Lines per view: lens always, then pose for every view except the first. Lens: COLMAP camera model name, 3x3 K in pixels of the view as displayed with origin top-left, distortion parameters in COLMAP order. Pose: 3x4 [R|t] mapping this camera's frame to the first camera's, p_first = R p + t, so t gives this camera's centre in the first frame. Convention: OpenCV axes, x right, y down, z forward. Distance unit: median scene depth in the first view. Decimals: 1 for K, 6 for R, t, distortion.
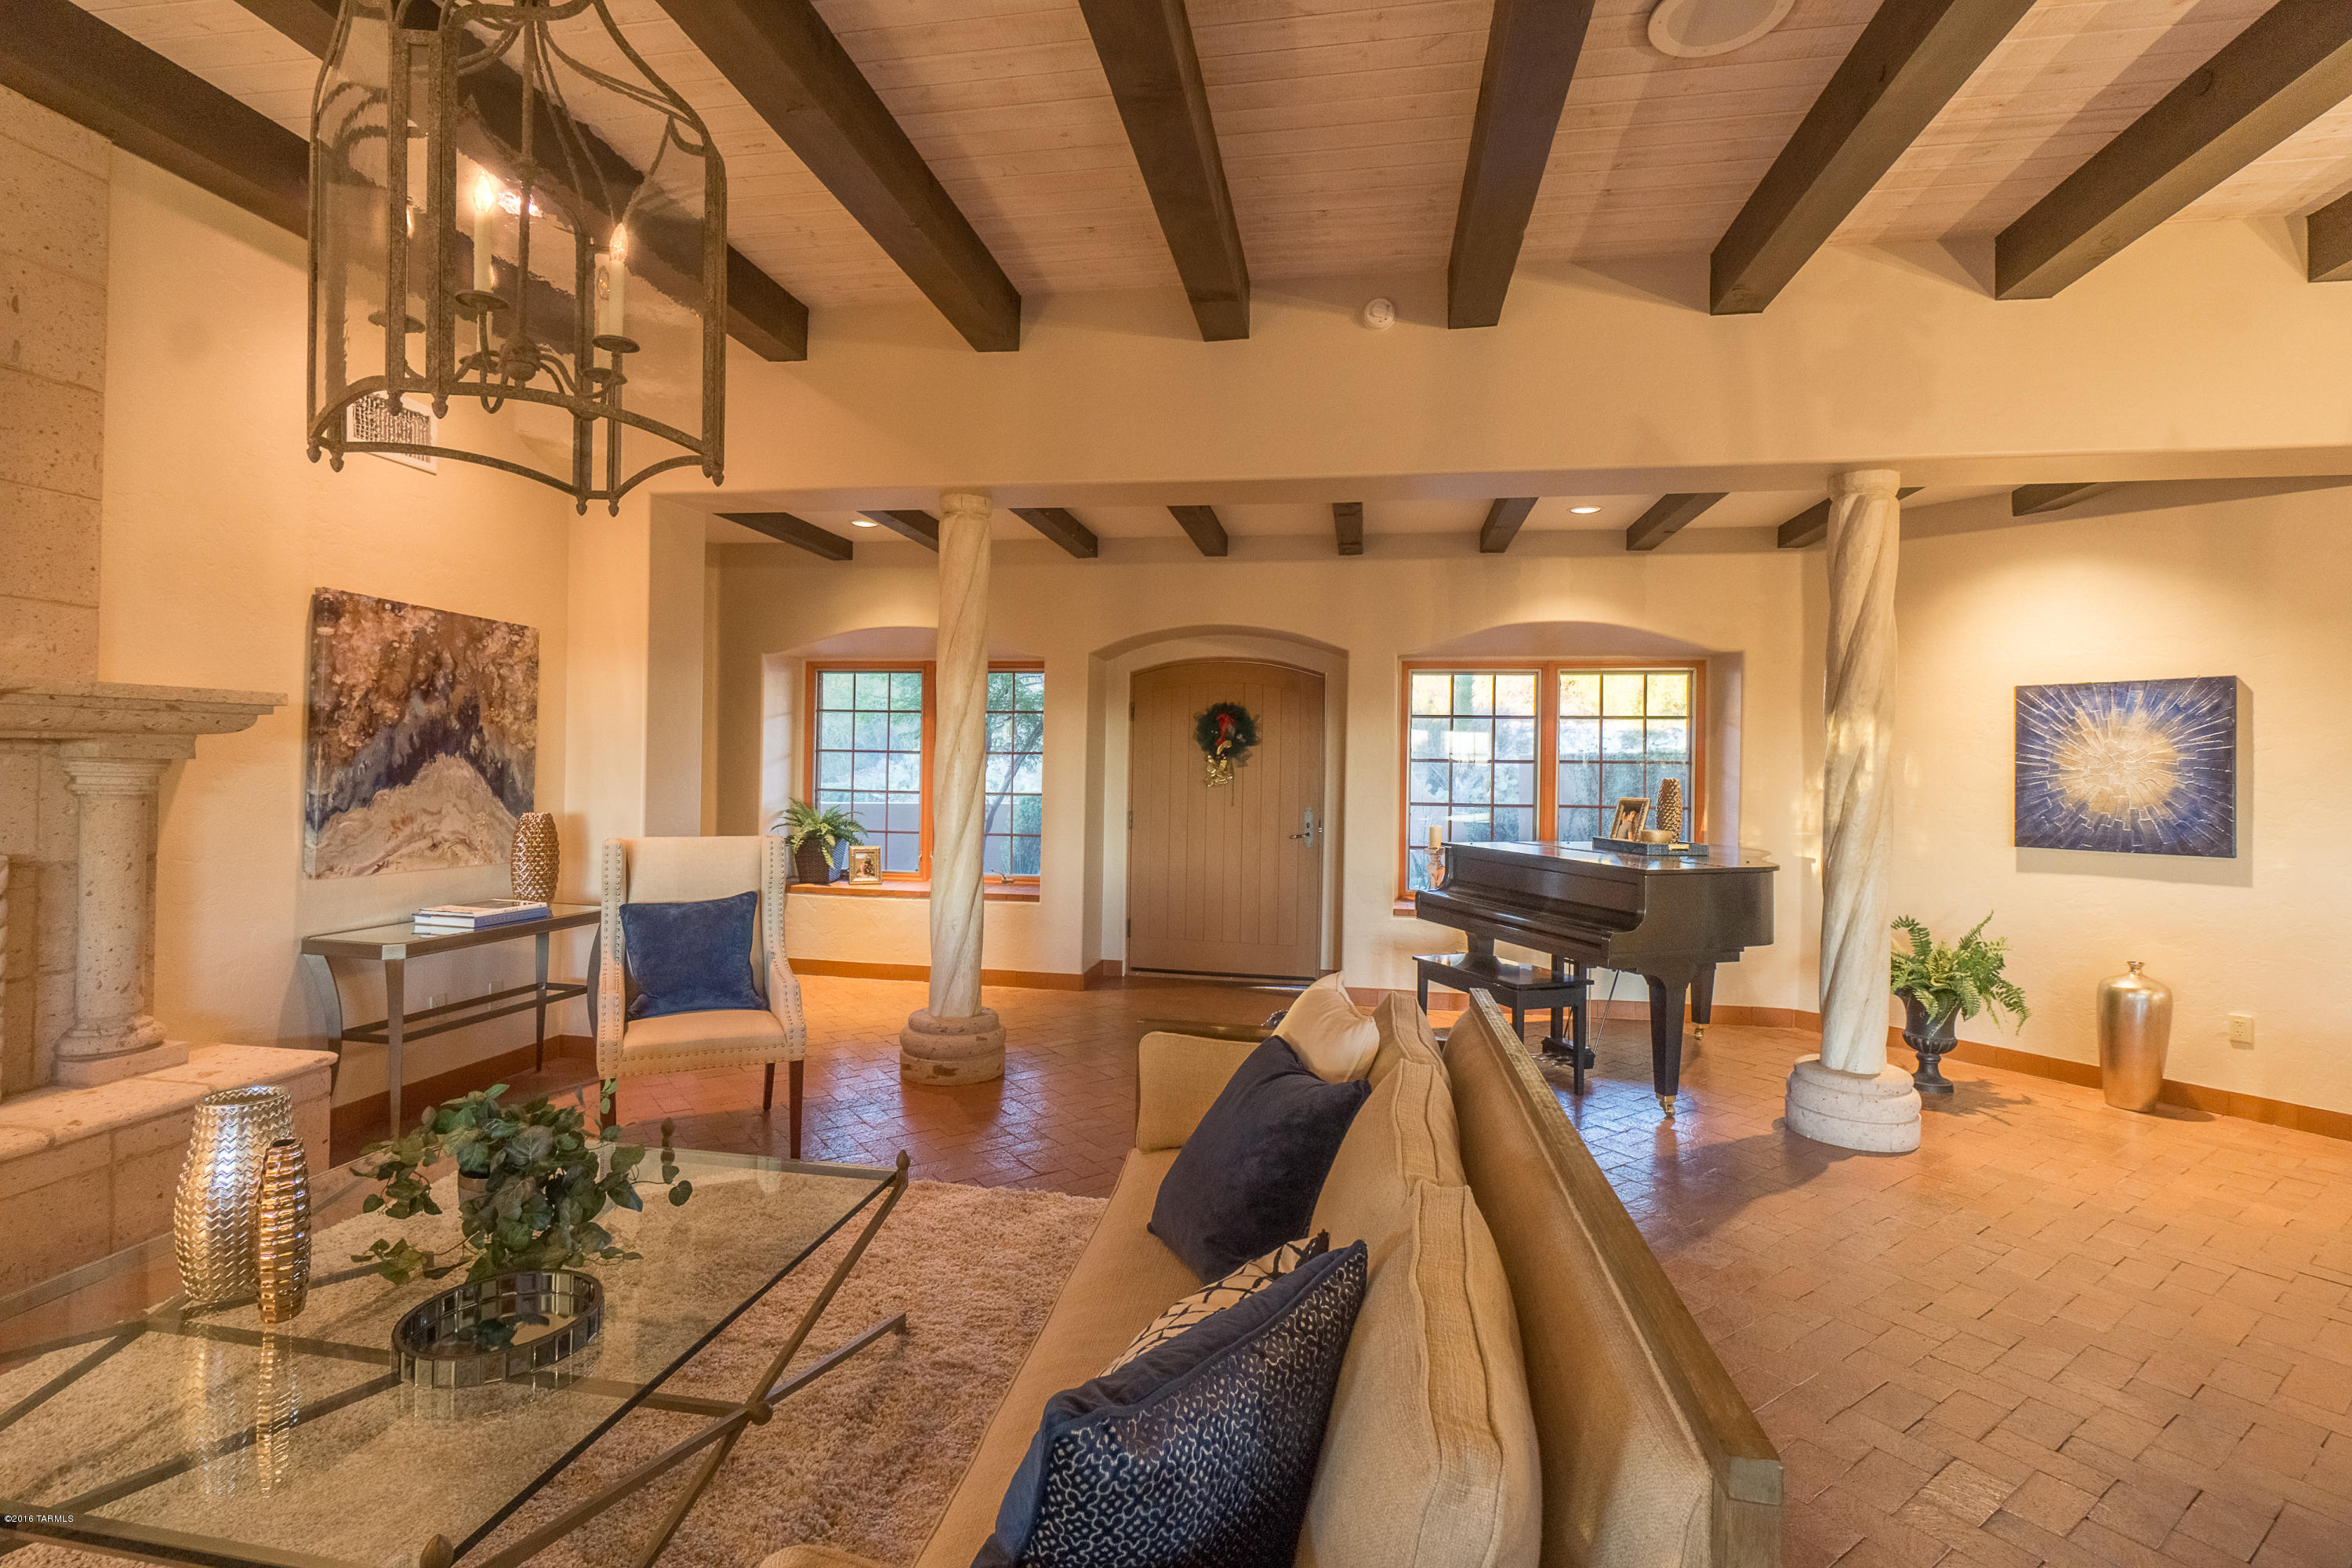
lens RADIAL K [[1108.8, 0, 1170.6], [0, 1108.8, 768.4], [0, 0, 1]] dist [0.001762, 0.014269]
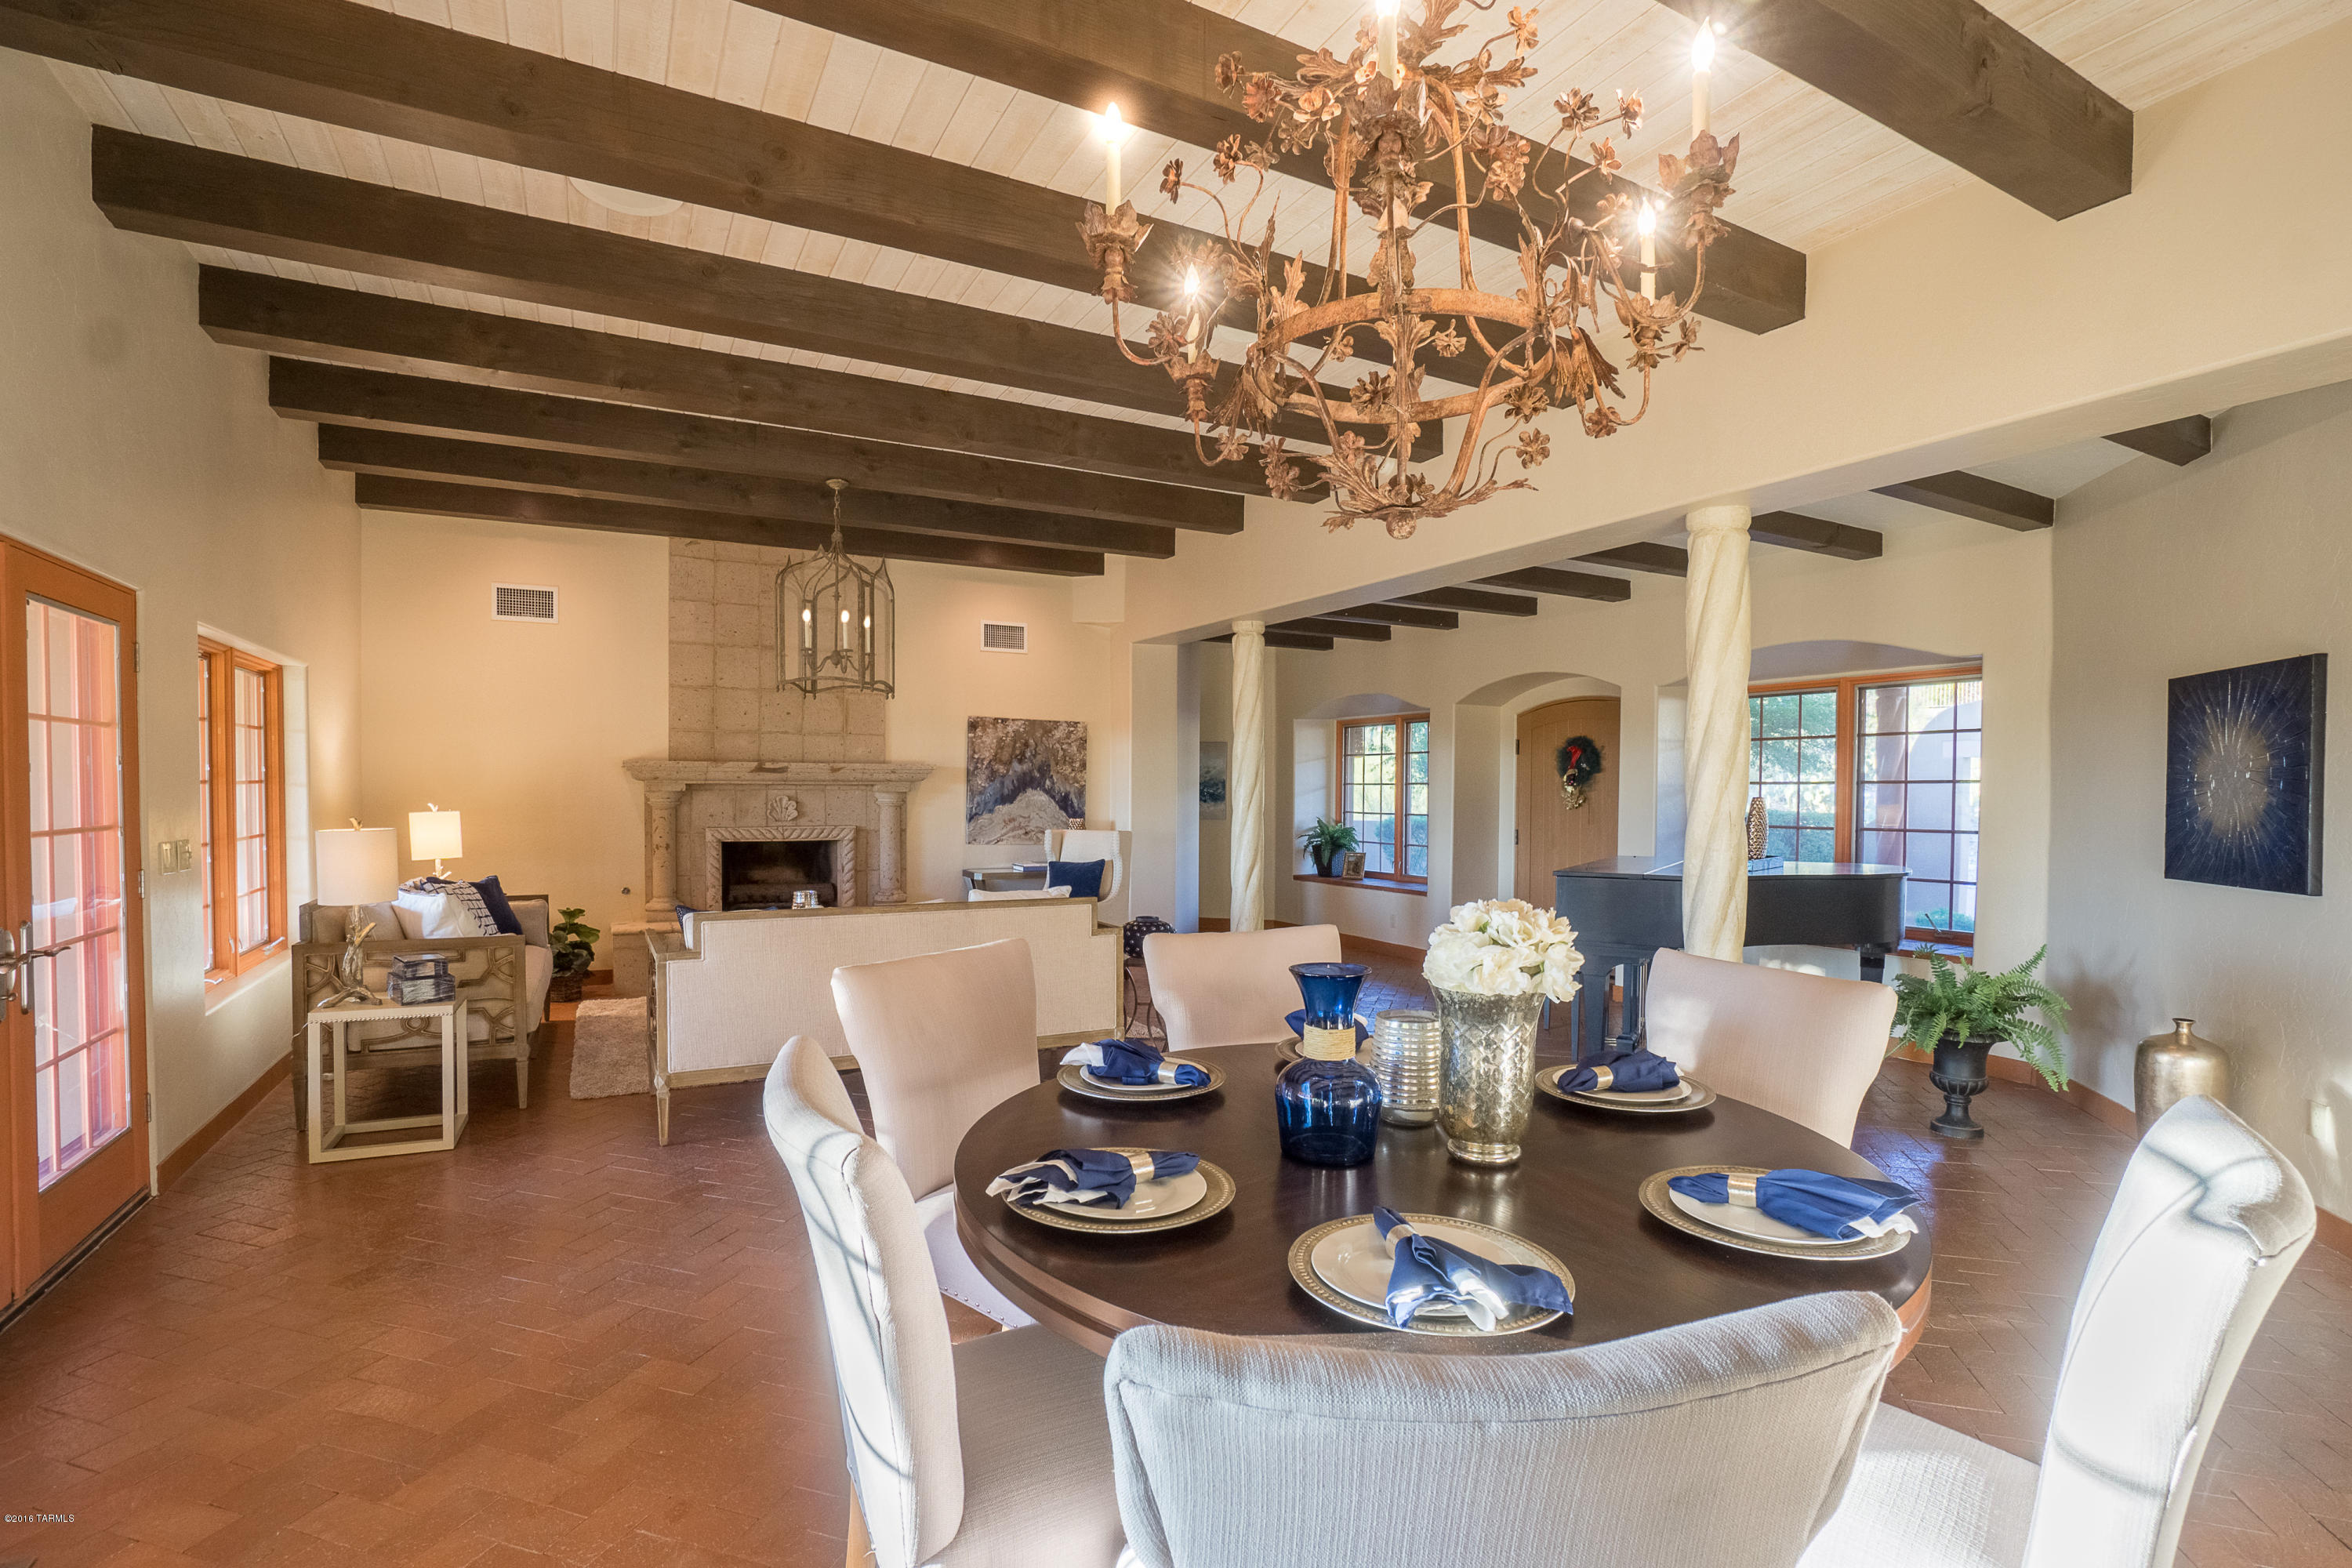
lens RADIAL K [[1104.1, 0, 1178.7], [0, 1104.1, 819.1], [0, 0, 1]] dist [-0.001232, -0.000042]
pose [[0.627743, 0.007742, -0.778382, 1.138063], [0.003193, 0.999917, 0.012520, 0.018751], [0.778414, -0.010344, 0.627666, -0.075634]]
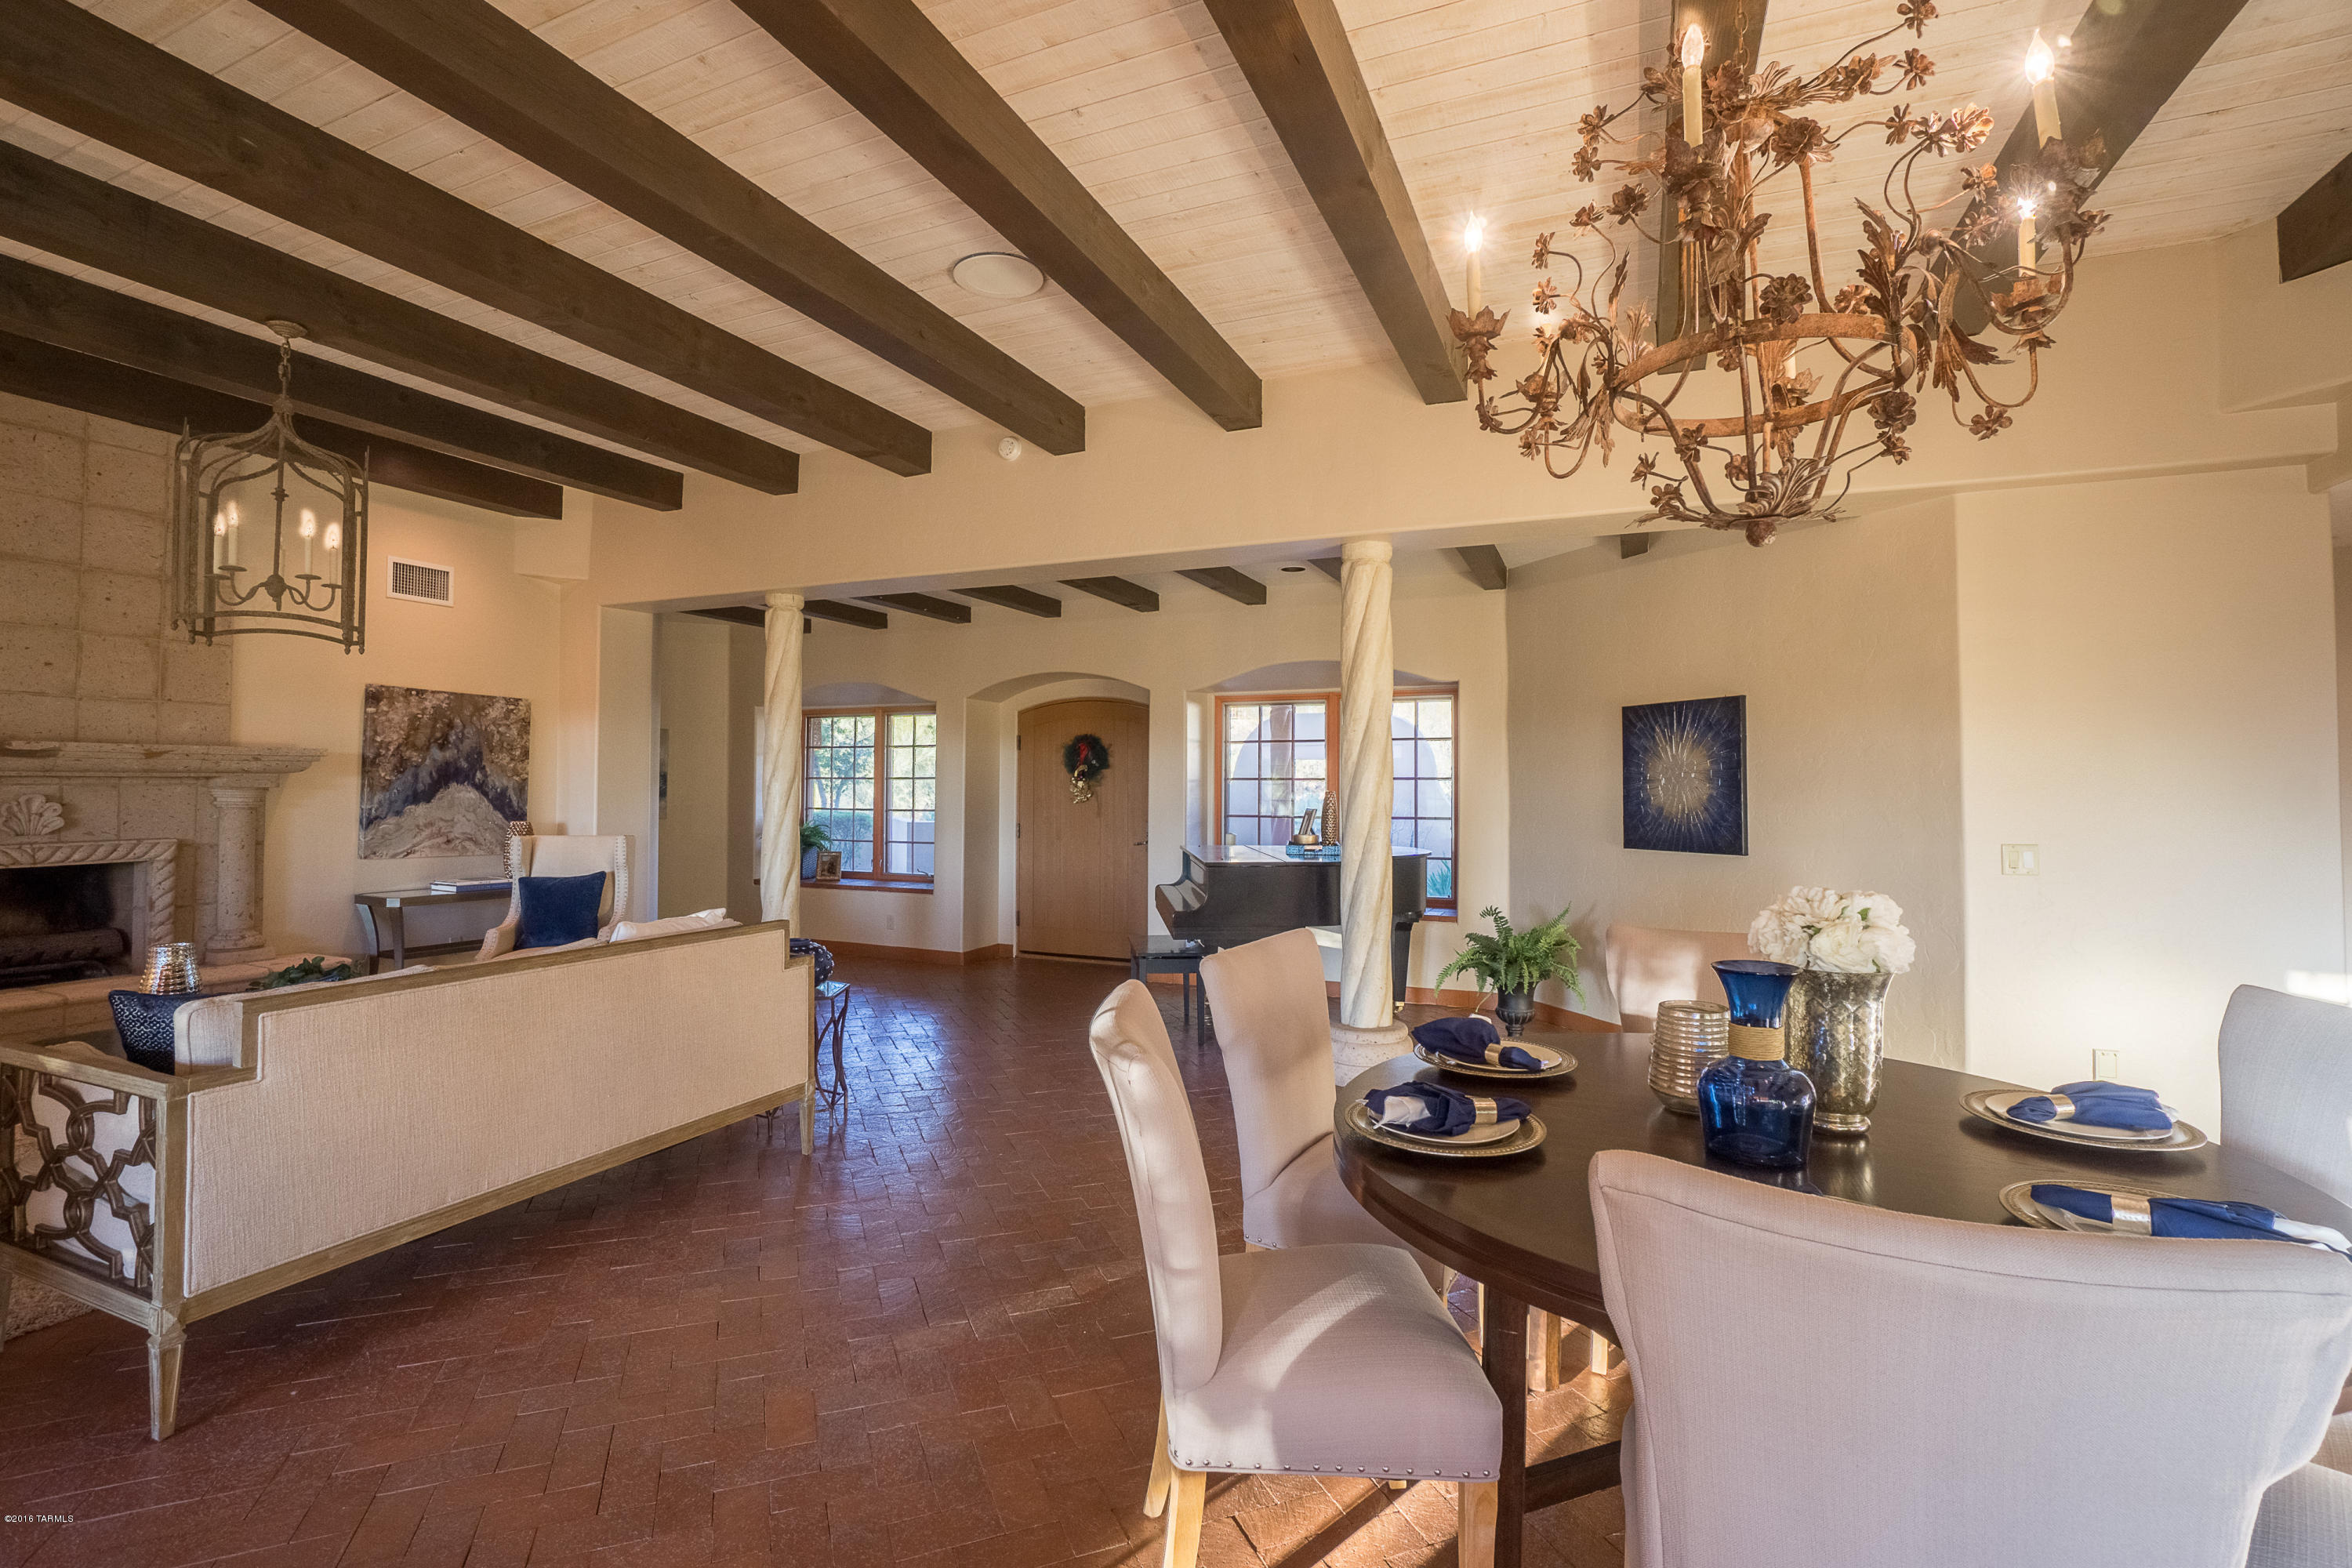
lens RADIAL K [[1090.0, 0, 1147.6], [0, 1090.0, 767.9], [0, 0, 1]] dist [-0.044615, 0.033374]
pose [[0.967986, -0.016309, -0.250473, 0.691142], [0.010435, 0.999639, -0.024762, 0.013393], [0.250787, 0.021356, 0.967807, -0.234255]]
